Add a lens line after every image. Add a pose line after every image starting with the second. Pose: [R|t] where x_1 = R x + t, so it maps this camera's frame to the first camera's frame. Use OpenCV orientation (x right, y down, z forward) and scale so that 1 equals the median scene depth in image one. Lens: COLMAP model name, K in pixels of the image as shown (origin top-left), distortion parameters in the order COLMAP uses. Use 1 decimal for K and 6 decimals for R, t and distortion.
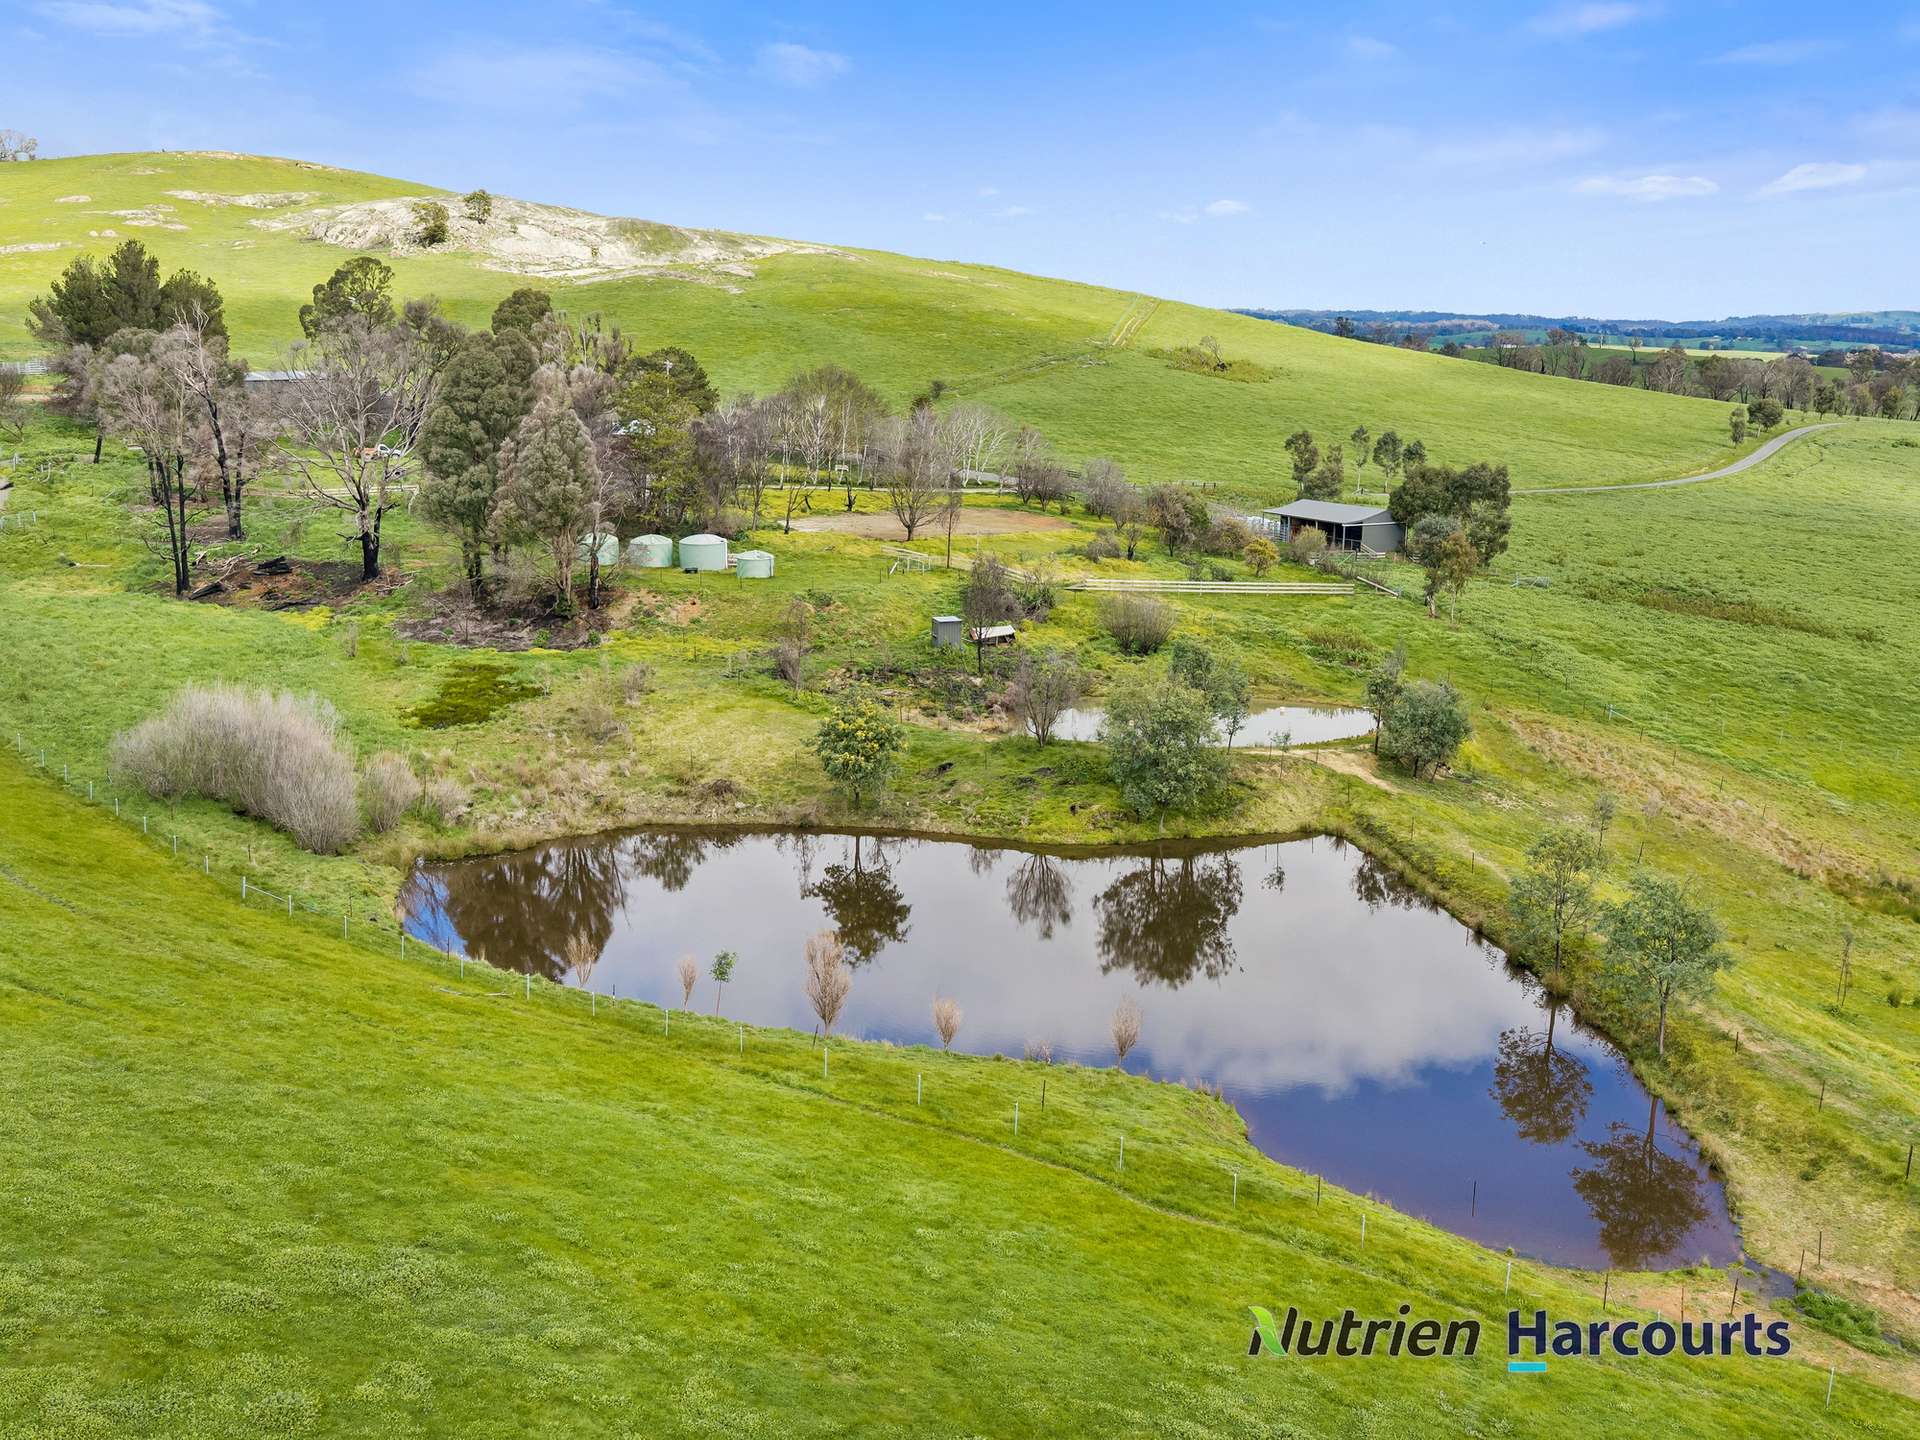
lens RADIAL K [[1798.6, 0, 950.5], [0, 1798.6, 723.7], [0, 0, 1]] dist [0.002074, 0.000000]
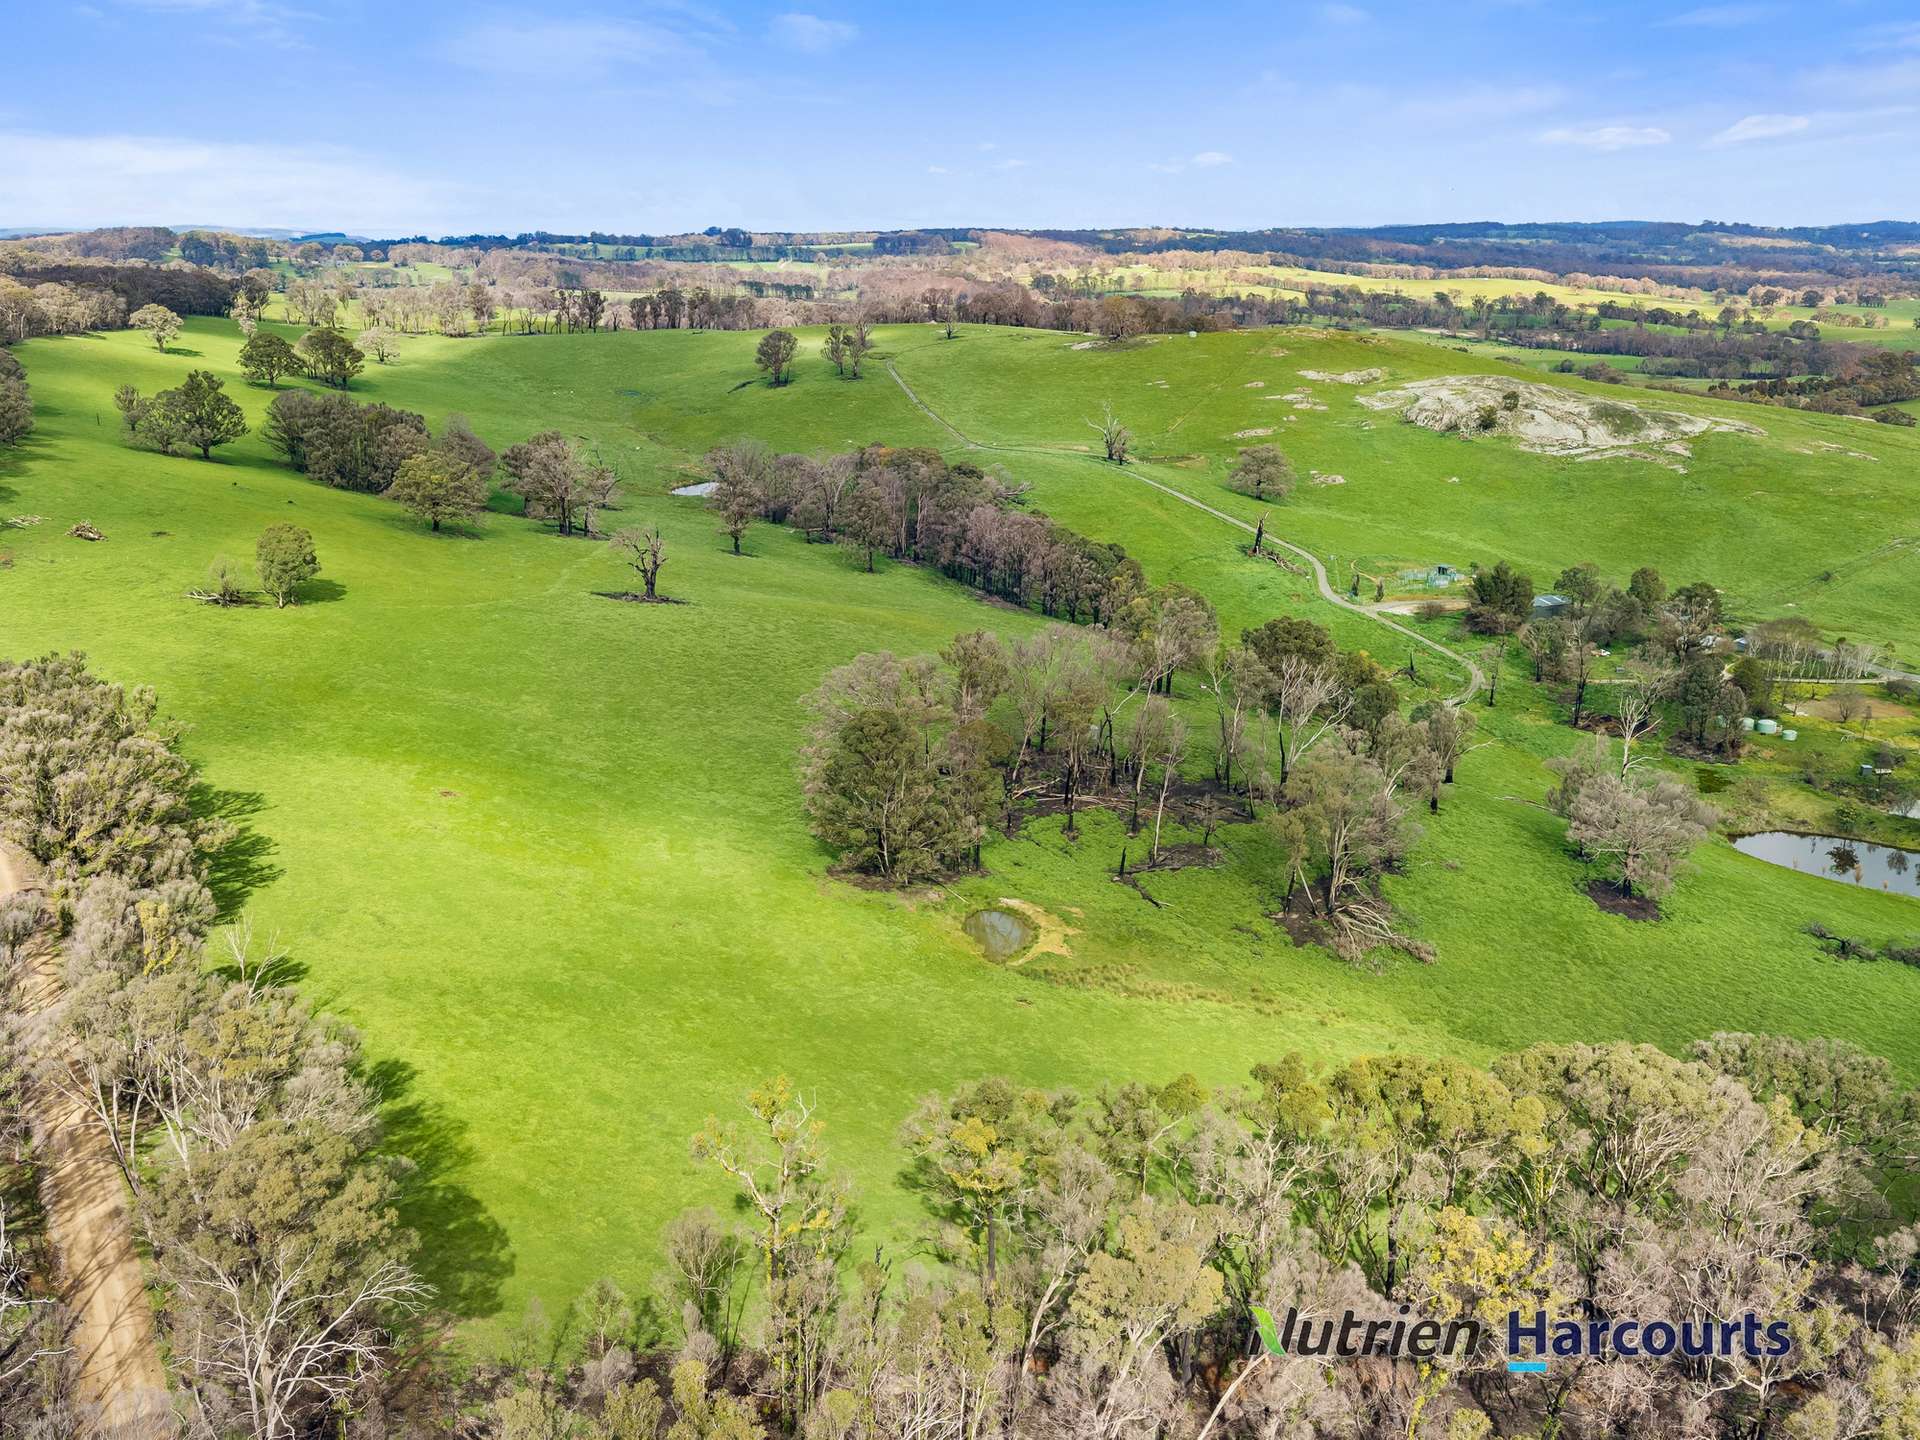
lens RADIAL K [[1798.6, 0, 960.9], [0, 1798.6, 723.1], [0, 0, 1]] dist [0.002074, 0.000000]
pose [[0.923799, 0.088360, -0.372543, -0.091268], [-0.067737, 0.995375, 0.068116, -0.076346], [0.376839, -0.037690, 0.925512, -0.726818]]
